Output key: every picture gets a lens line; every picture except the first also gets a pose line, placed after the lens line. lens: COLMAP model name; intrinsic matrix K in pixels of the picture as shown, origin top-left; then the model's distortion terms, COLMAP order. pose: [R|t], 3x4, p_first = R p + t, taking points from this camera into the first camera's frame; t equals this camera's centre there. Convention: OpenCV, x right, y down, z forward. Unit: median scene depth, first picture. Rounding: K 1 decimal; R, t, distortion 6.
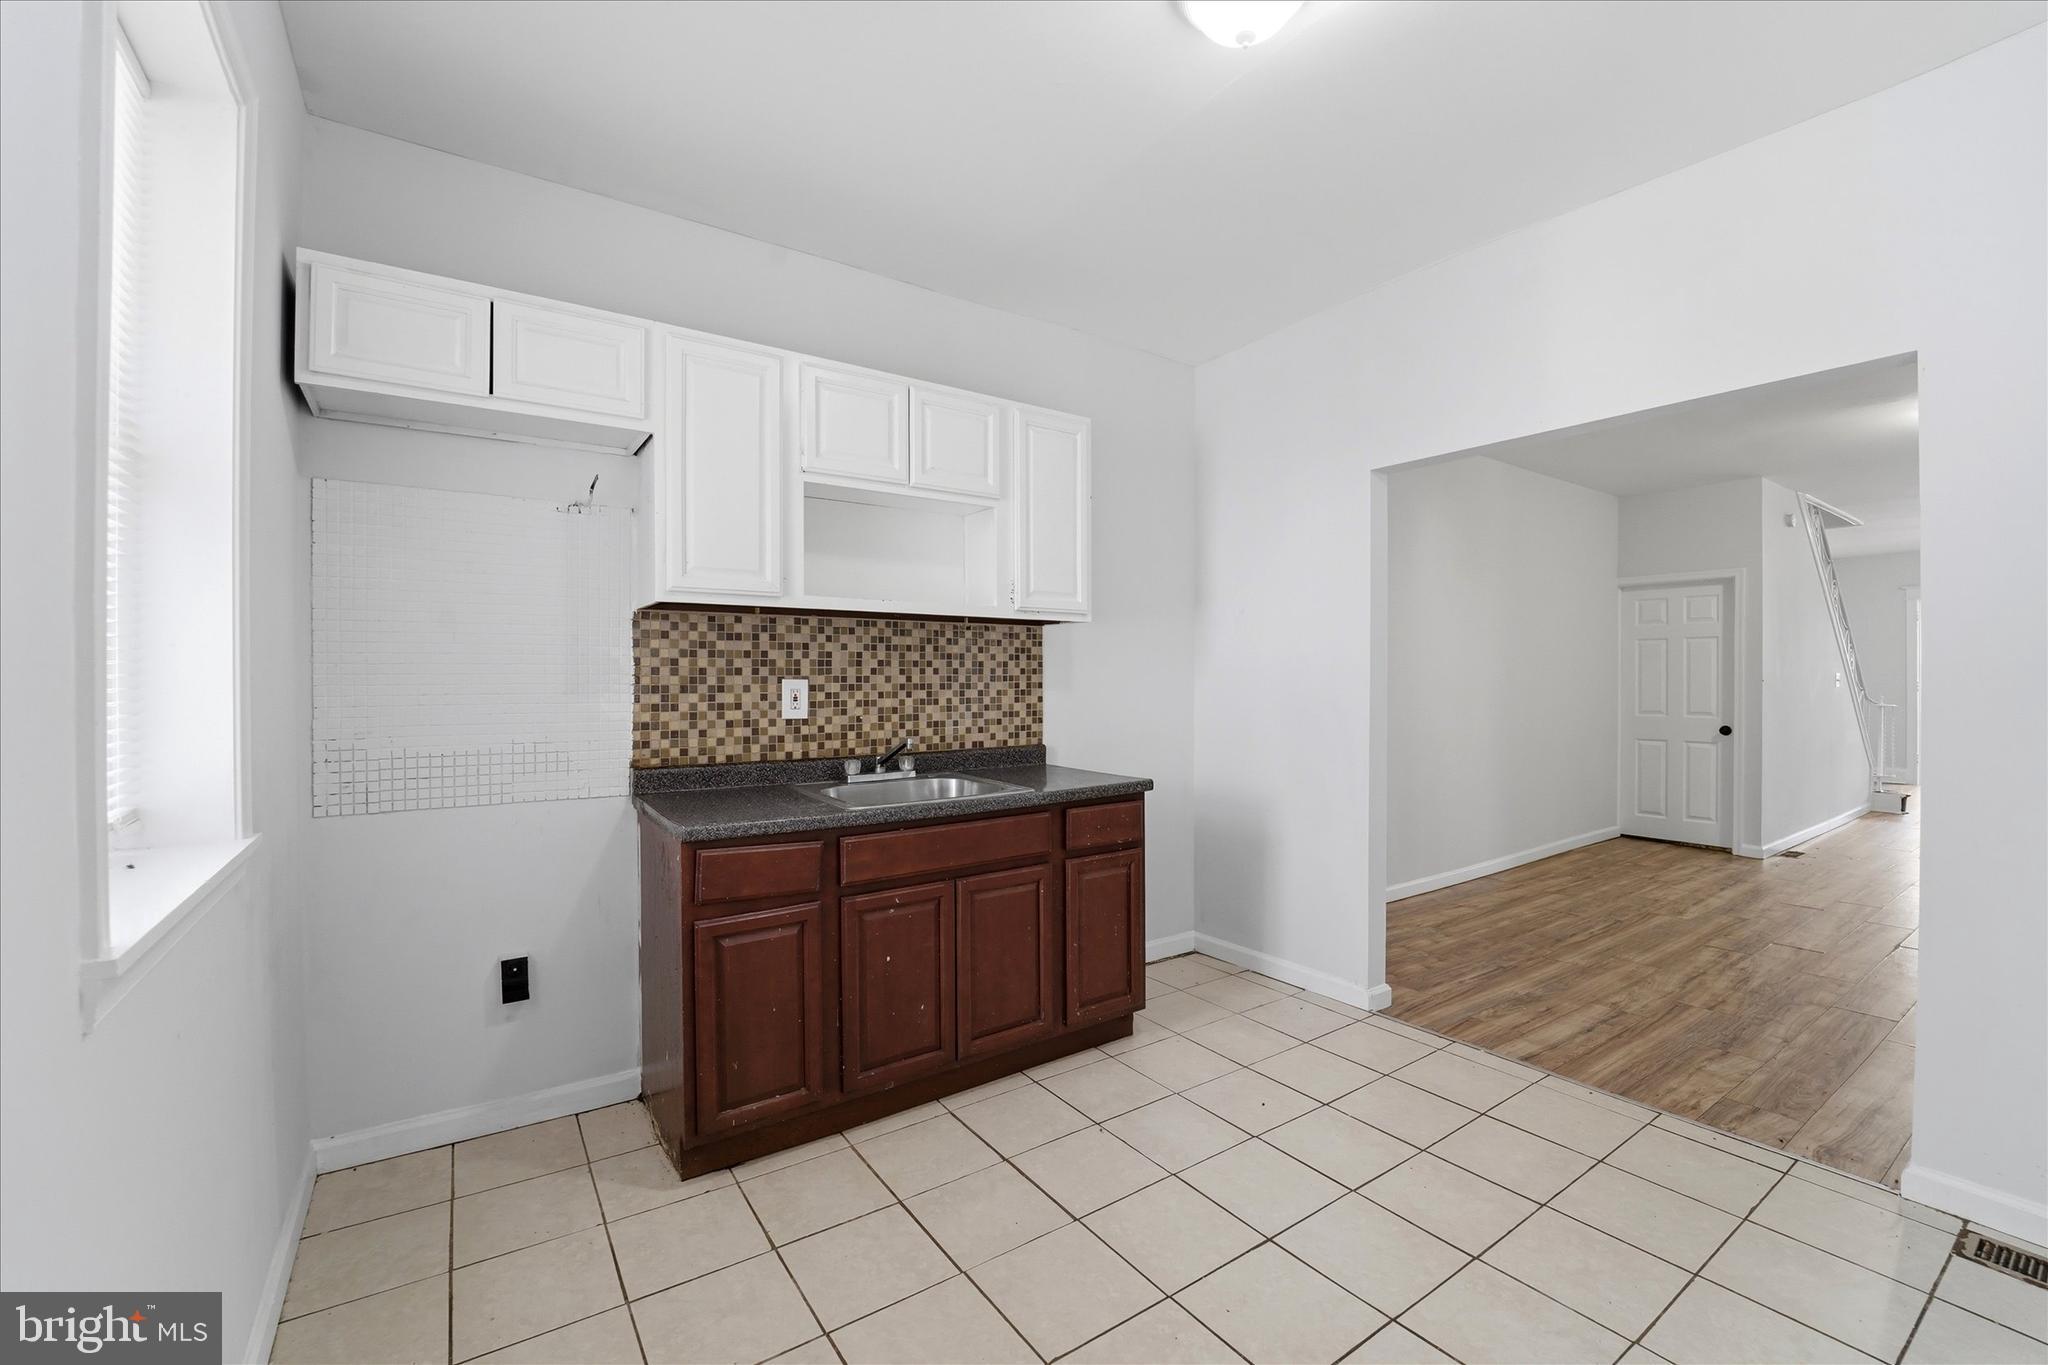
lens RADIAL K [[836.6, 0, 1022.0], [0, 836.6, 685.8], [0, 0, 1]] dist [-0.023485, 0.000853]
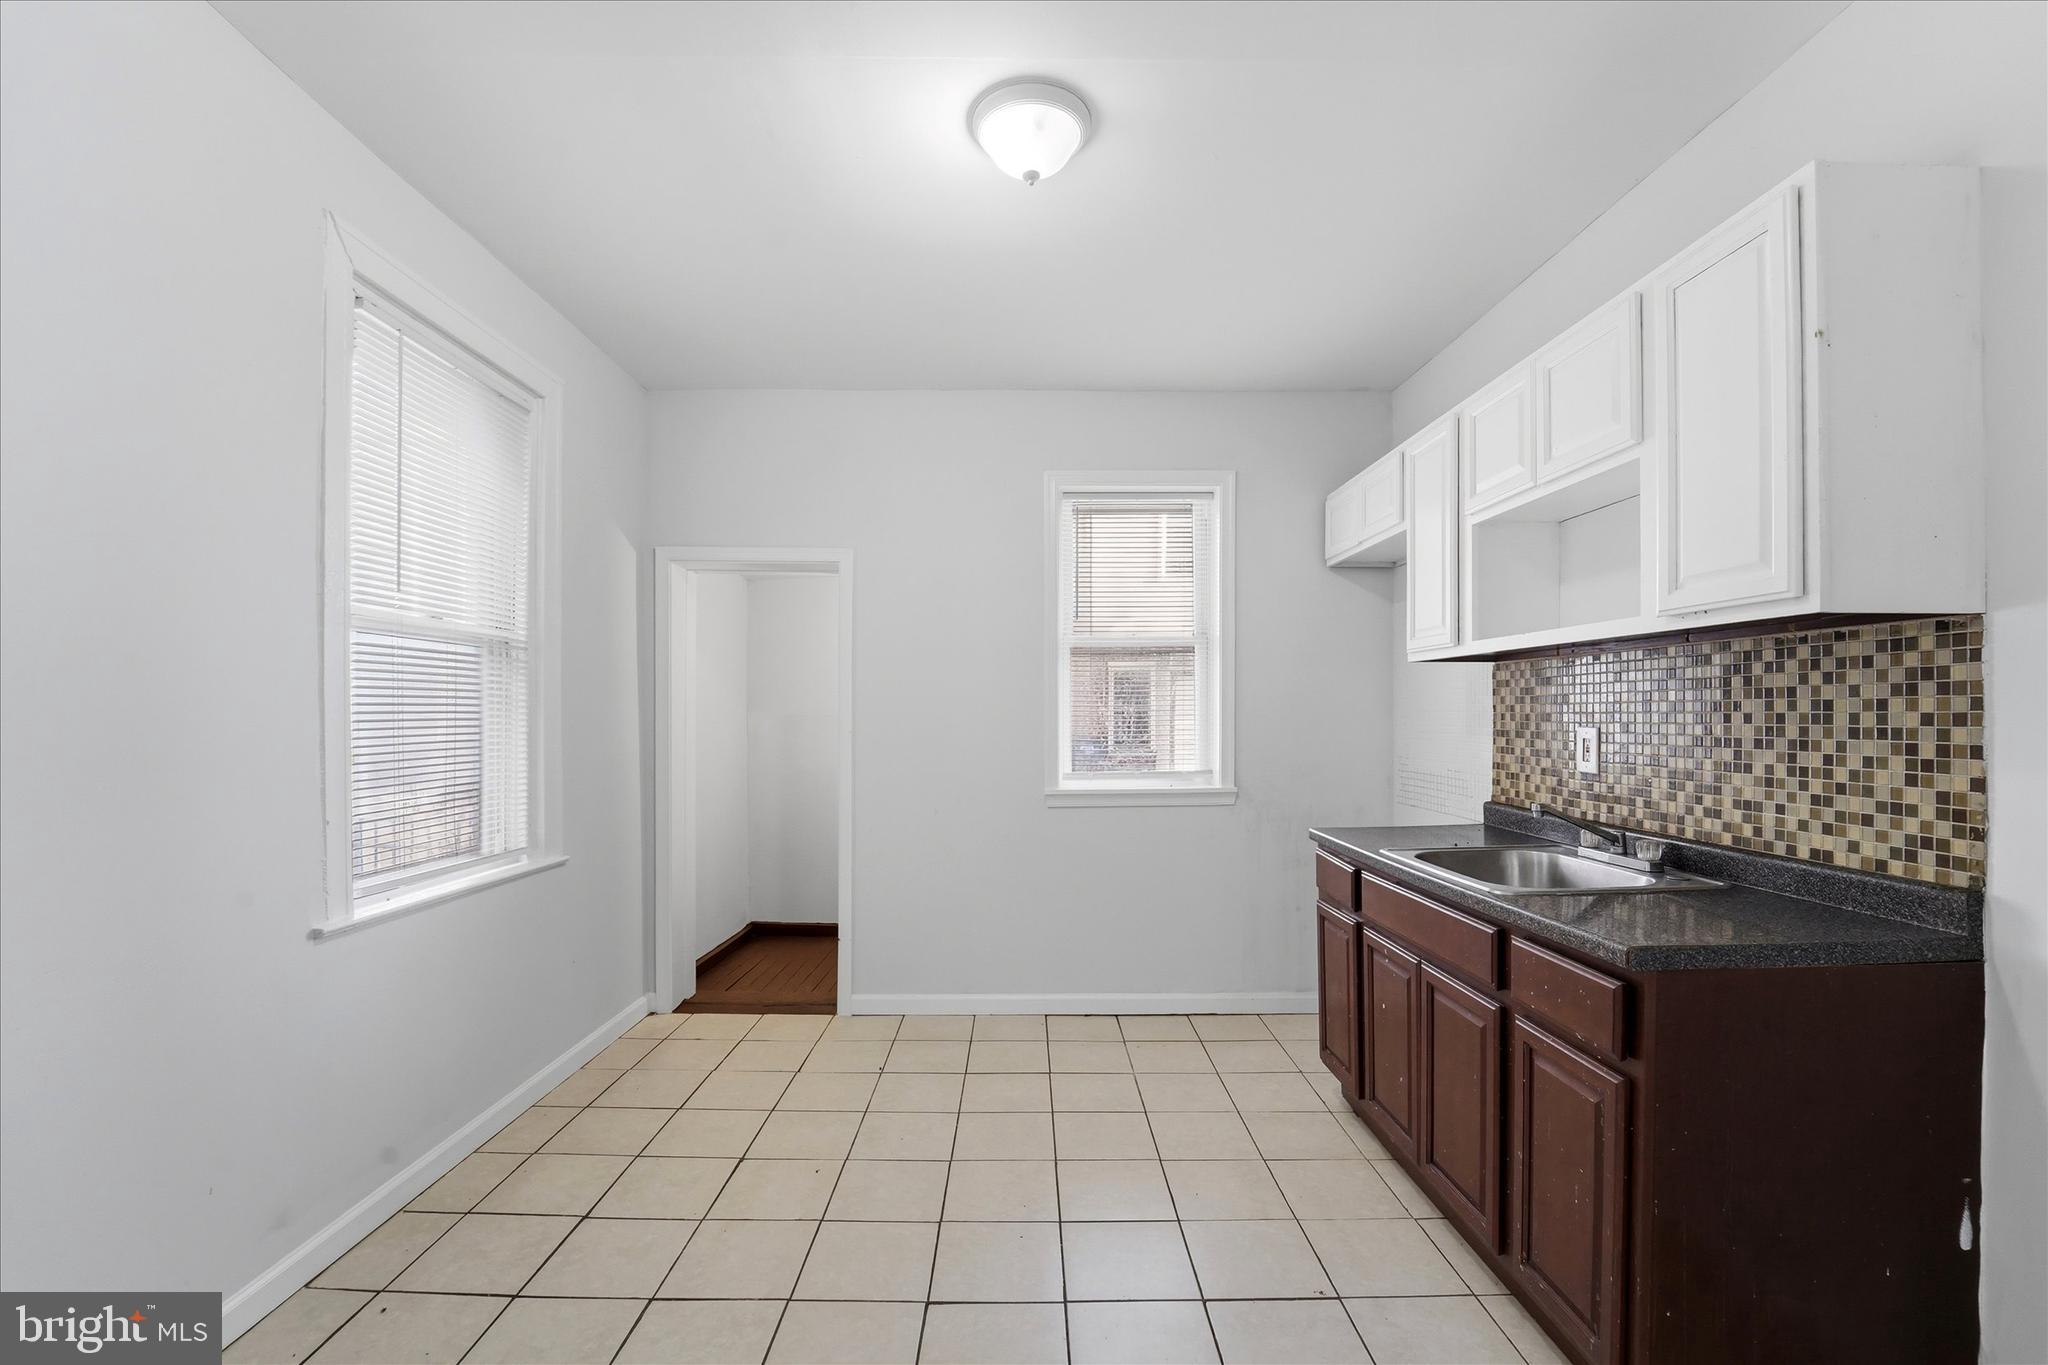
lens RADIAL K [[836.6, 0, 1019.8], [0, 836.6, 711.8], [0, 0, 1]] dist [-0.023485, 0.000853]
pose [[-0.553927, 0.002818, -0.832561, 0.674164], [-0.003476, 0.999978, 0.005698, -0.023113], [0.832558, 0.006050, -0.553905, 0.872851]]
